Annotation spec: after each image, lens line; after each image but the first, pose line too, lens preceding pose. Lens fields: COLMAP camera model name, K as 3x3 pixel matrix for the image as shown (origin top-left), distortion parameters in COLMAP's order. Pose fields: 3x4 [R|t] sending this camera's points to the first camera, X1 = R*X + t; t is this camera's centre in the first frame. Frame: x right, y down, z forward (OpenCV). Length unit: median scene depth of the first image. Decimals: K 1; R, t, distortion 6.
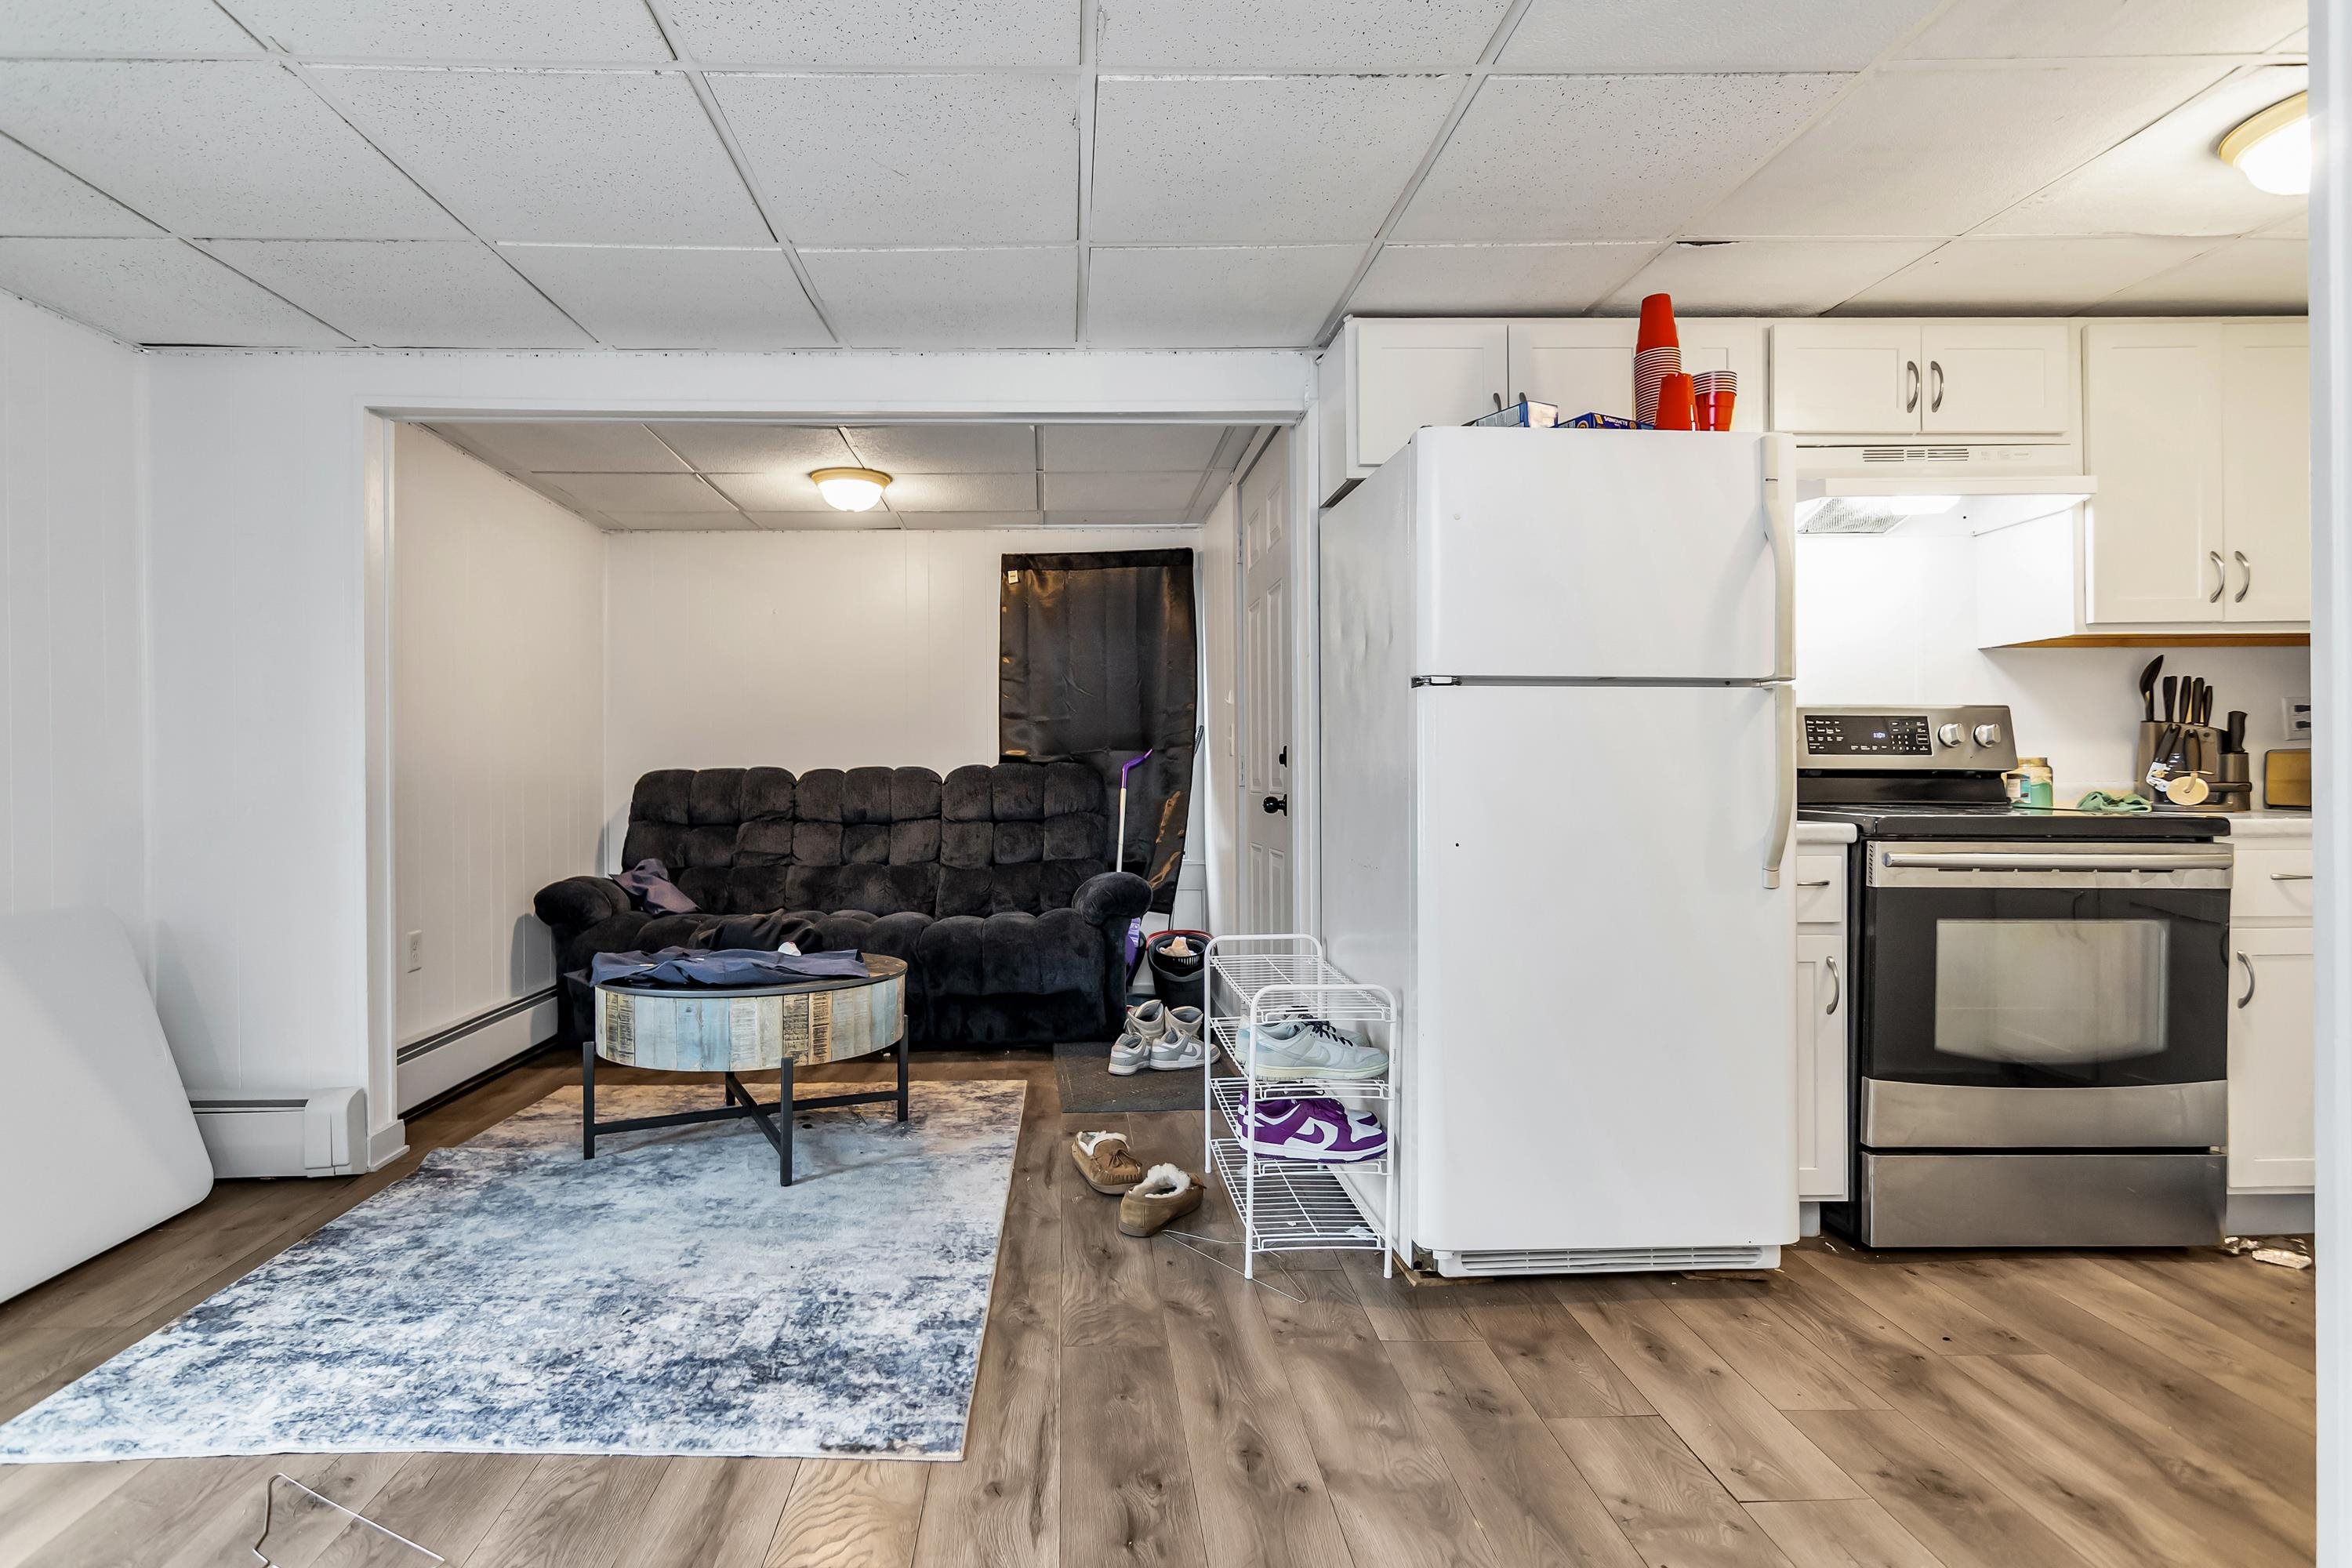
lens RADIAL K [[1161.0, 0, 1104.5], [0, 1161.0, 793.2], [0, 0, 1]] dist [0.001686, 0.000119]
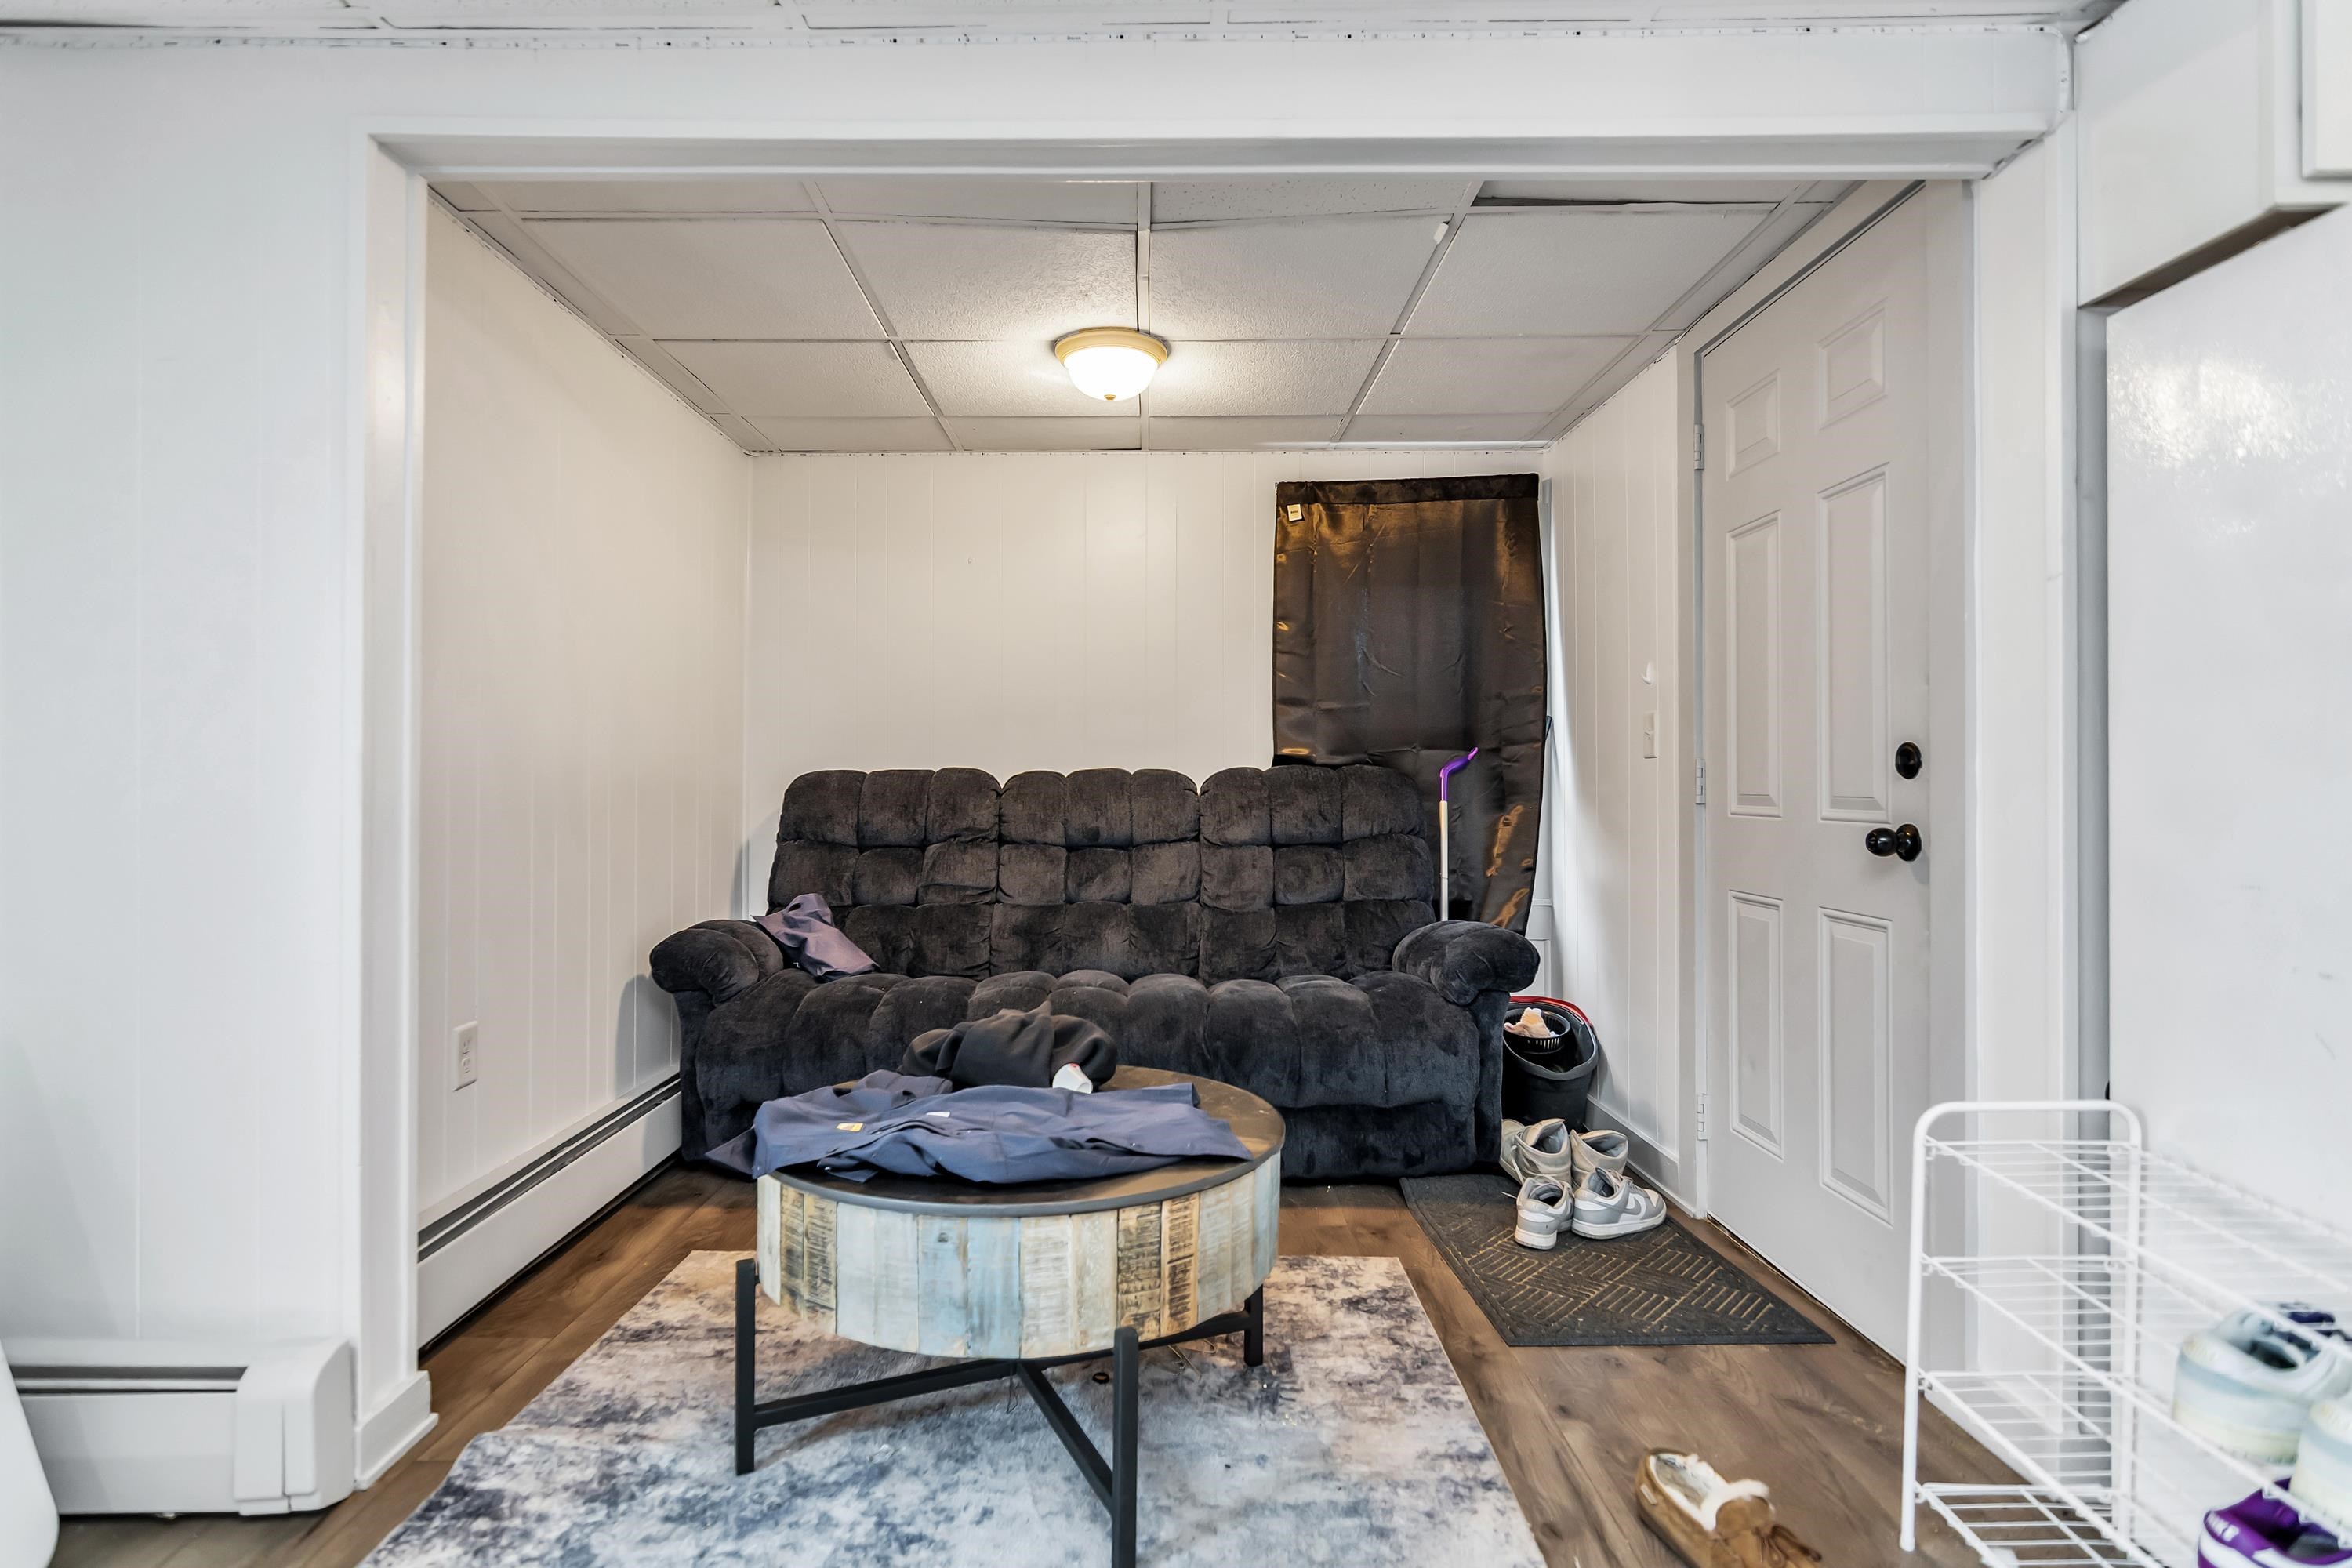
lens RADIAL K [[1157.9, 0, 1176.0], [0, 1157.9, 784.0], [0, 0, 1]] dist [0.000293, 0.000247]
pose [[0.999579, 0.007655, -0.027988, -0.158463], [-0.007857, 0.999944, -0.007093, -0.010051], [0.027932, 0.007310, 0.999583, 0.316772]]
